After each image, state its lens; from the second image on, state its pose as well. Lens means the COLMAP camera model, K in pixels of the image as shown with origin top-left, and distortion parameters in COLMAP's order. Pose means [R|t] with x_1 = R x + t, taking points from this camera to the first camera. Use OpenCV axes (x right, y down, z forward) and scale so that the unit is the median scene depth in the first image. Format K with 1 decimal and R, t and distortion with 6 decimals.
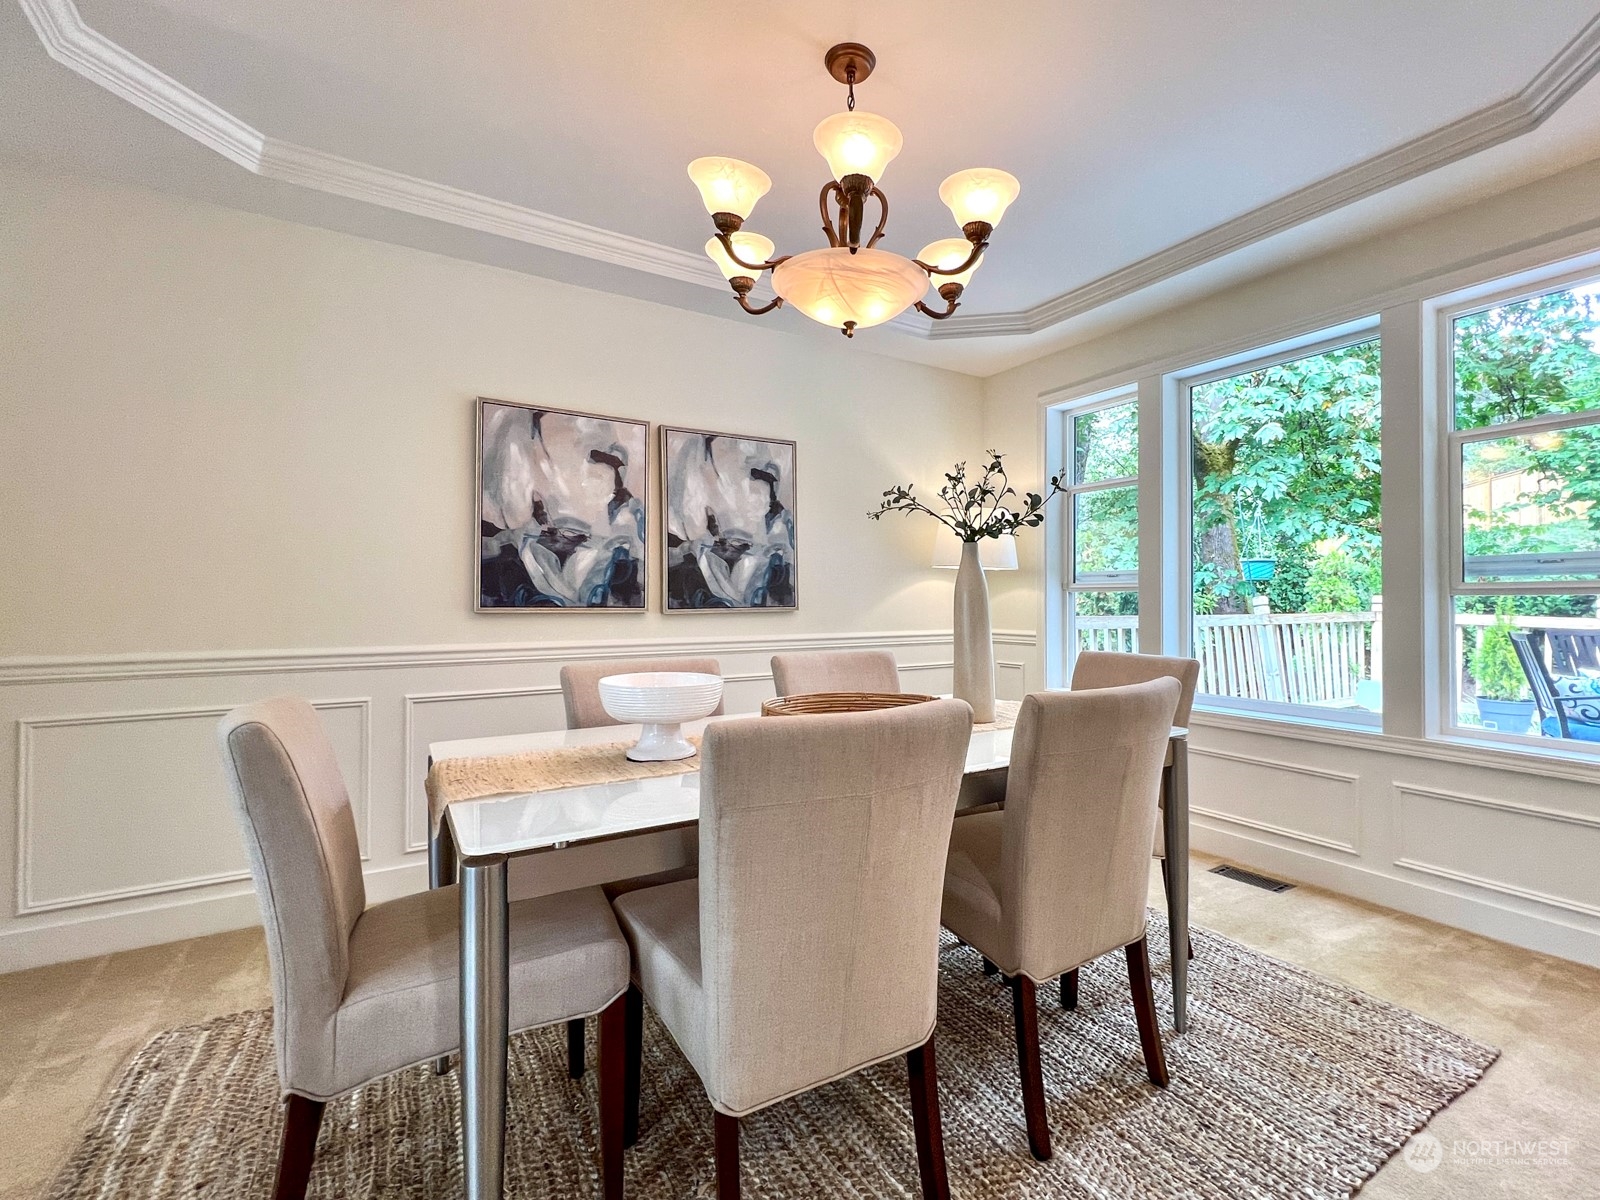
lens RADIAL K [[702.9, 0, 802.8], [0, 702.9, 606.6], [0, 0, 1]] dist [0.000547, -0.000058]
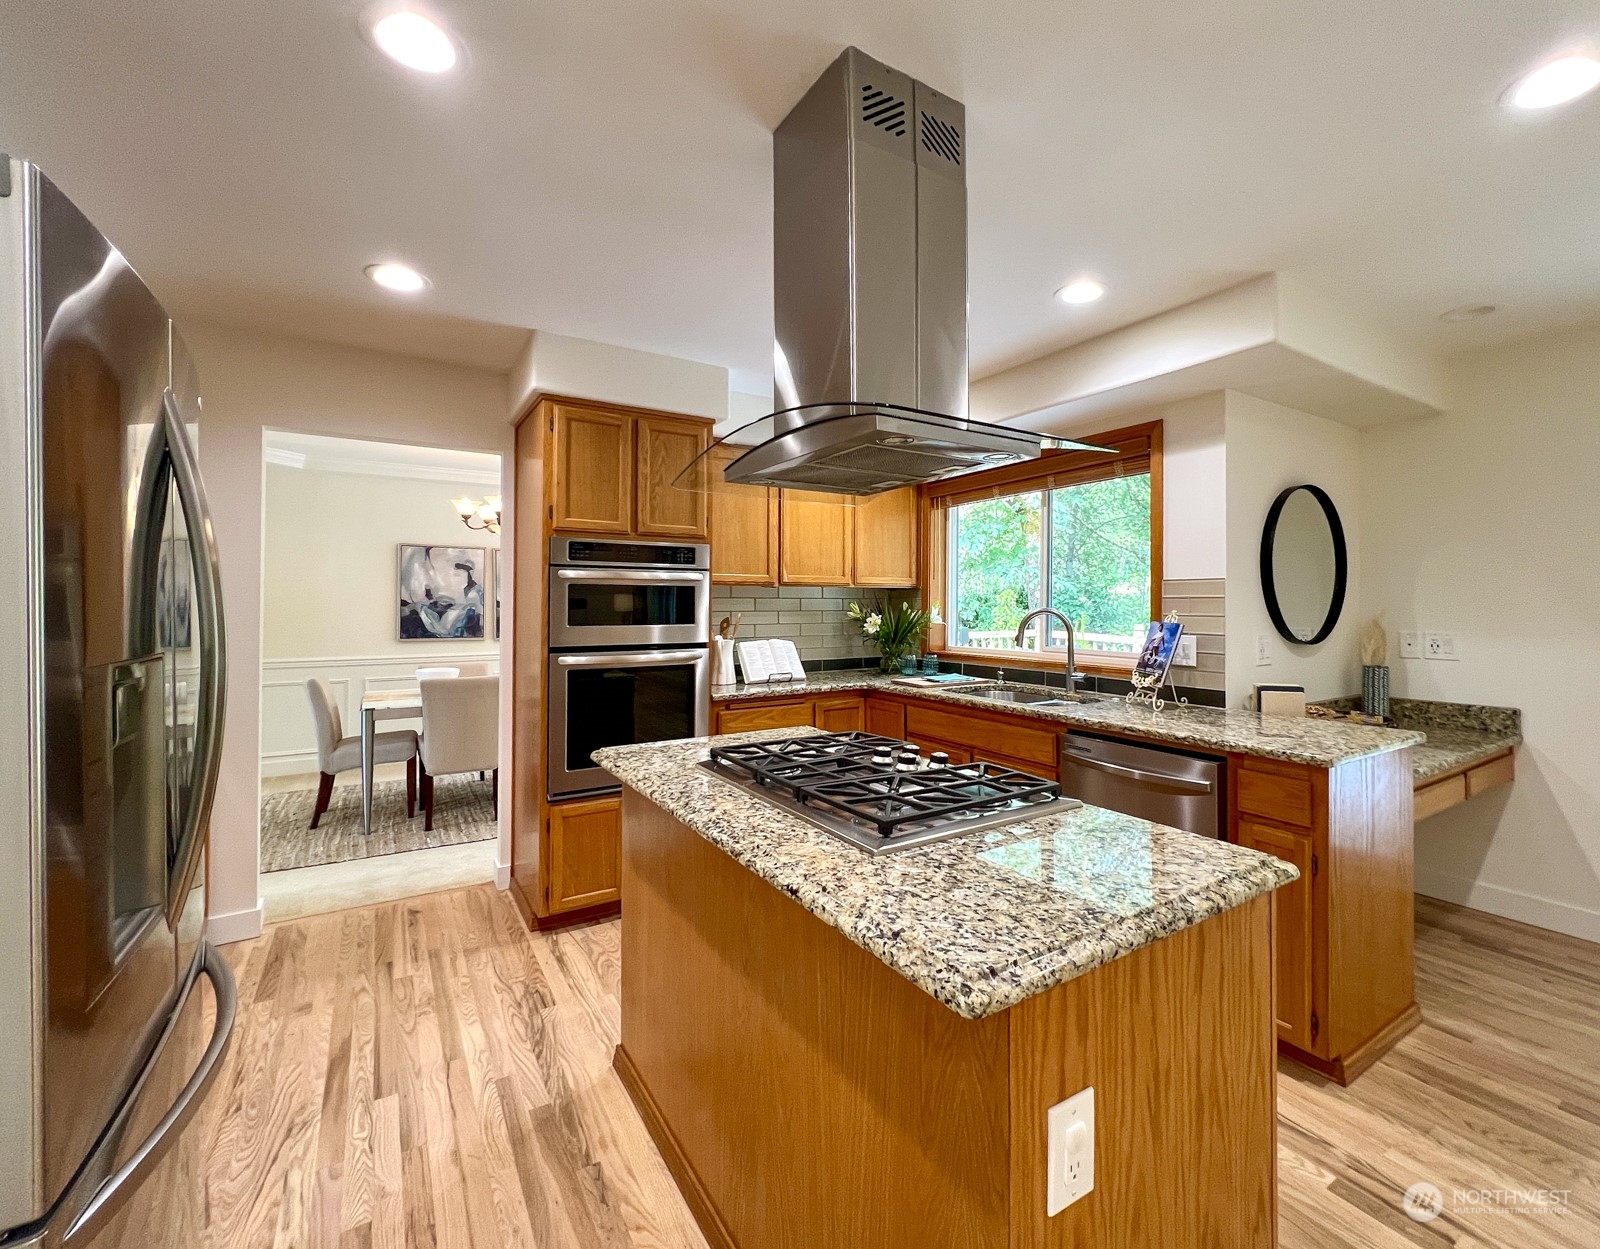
lens RADIAL K [[699.4, 0, 802.9], [0, 699.4, 607.0], [0, 0, 1]] dist [0.001578, -0.000097]
pose [[0.999979, 0.006481, 0.000501, 0.774315], [-0.006486, 0.999923, 0.010617, -0.125099], [-0.000432, -0.010620, 0.999944, -1.152224]]
